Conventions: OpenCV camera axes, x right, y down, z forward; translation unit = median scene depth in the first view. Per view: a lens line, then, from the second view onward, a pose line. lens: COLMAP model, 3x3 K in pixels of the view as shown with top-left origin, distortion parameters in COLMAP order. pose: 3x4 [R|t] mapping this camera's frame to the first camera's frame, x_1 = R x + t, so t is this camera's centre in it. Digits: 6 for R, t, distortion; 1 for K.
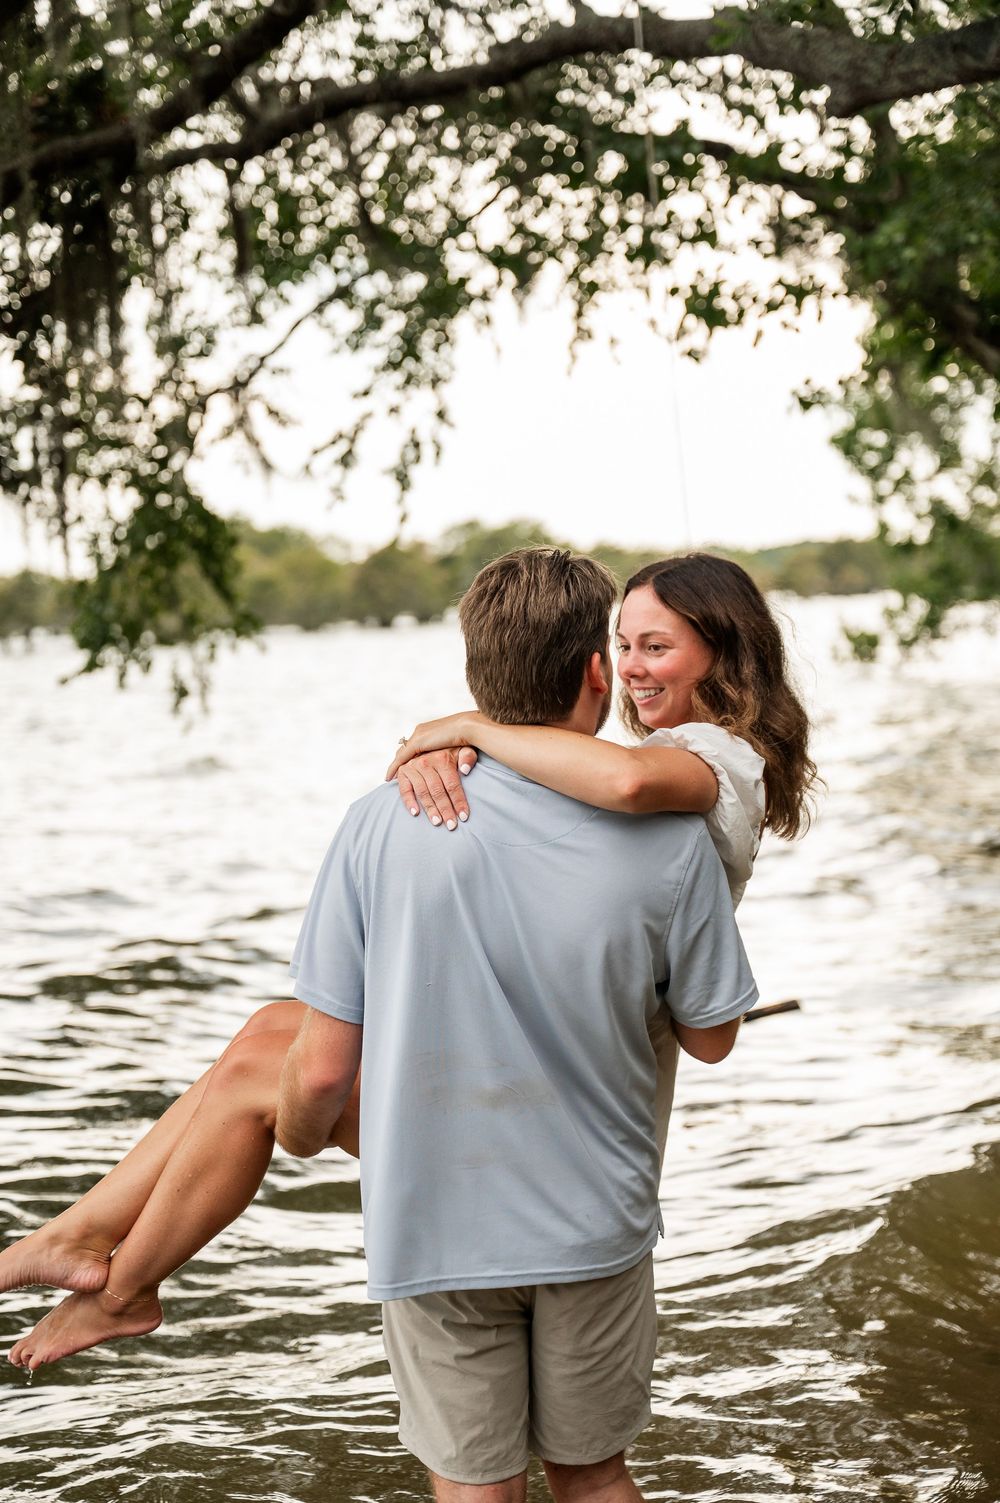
lens RADIAL K [[5493.7, 0, 500.0], [0, 5493.7, 751.5], [0, 0, 1]] dist [0.076186, -3.285991]
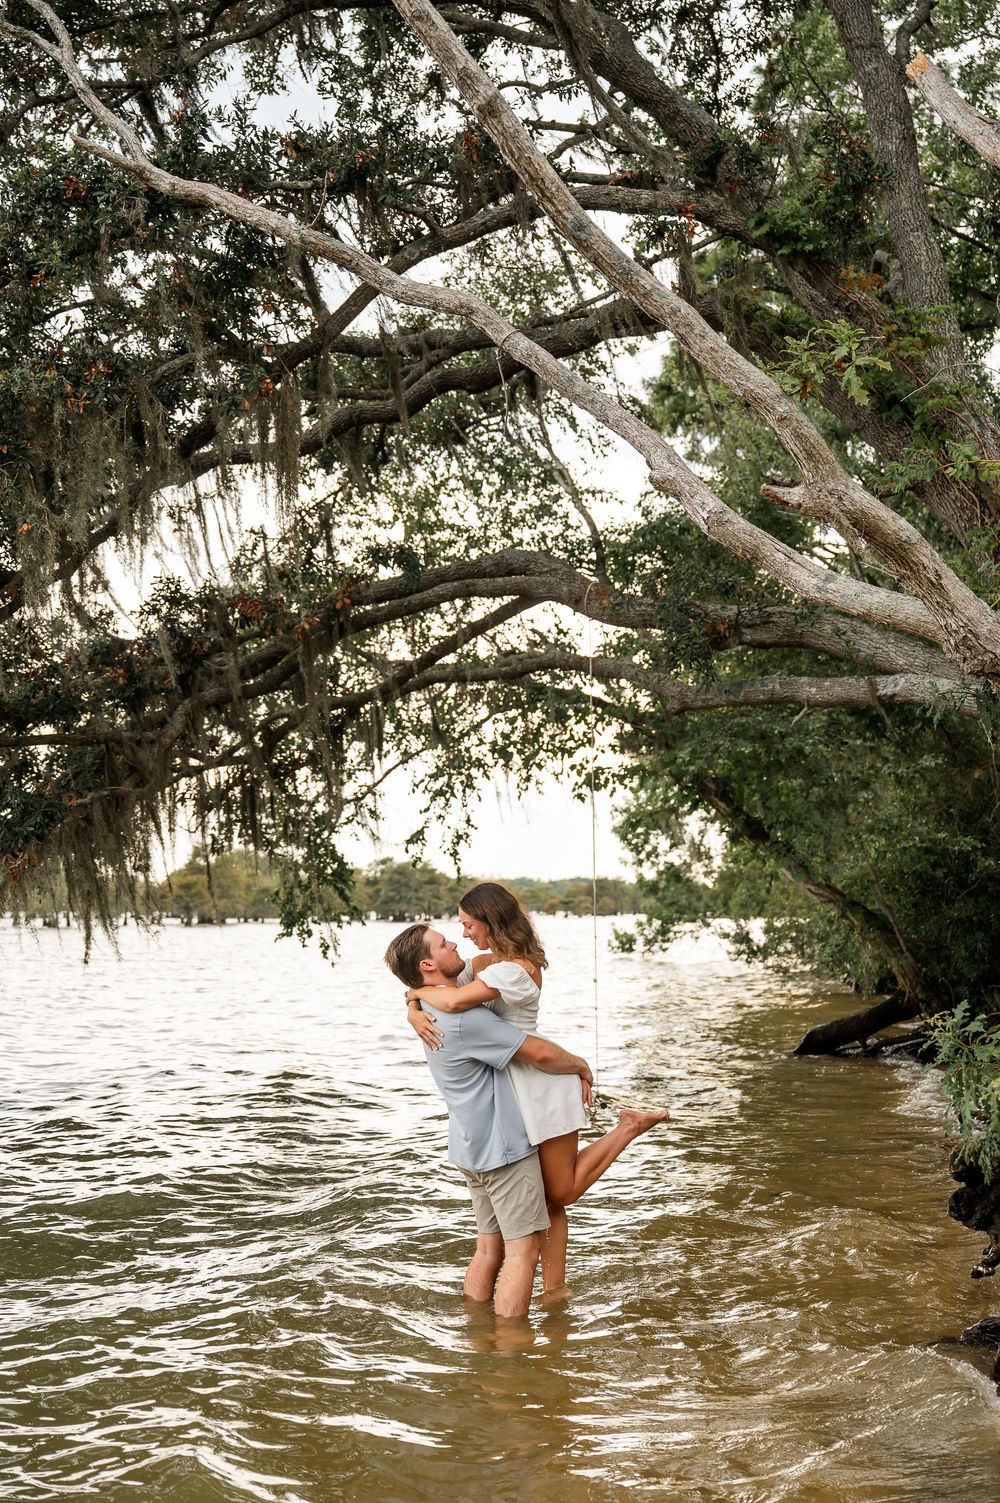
lens RADIAL K [[5493.7, 0, 500.0], [0, 5493.7, 751.5], [0, 0, 1]] dist [0.076186, -3.285991]
pose [[0.996071, 0.052281, 0.071479, -0.143032], [-0.048255, 0.997211, -0.056940, 0.030645], [-0.074256, 0.053267, 0.995816, -1.067485]]
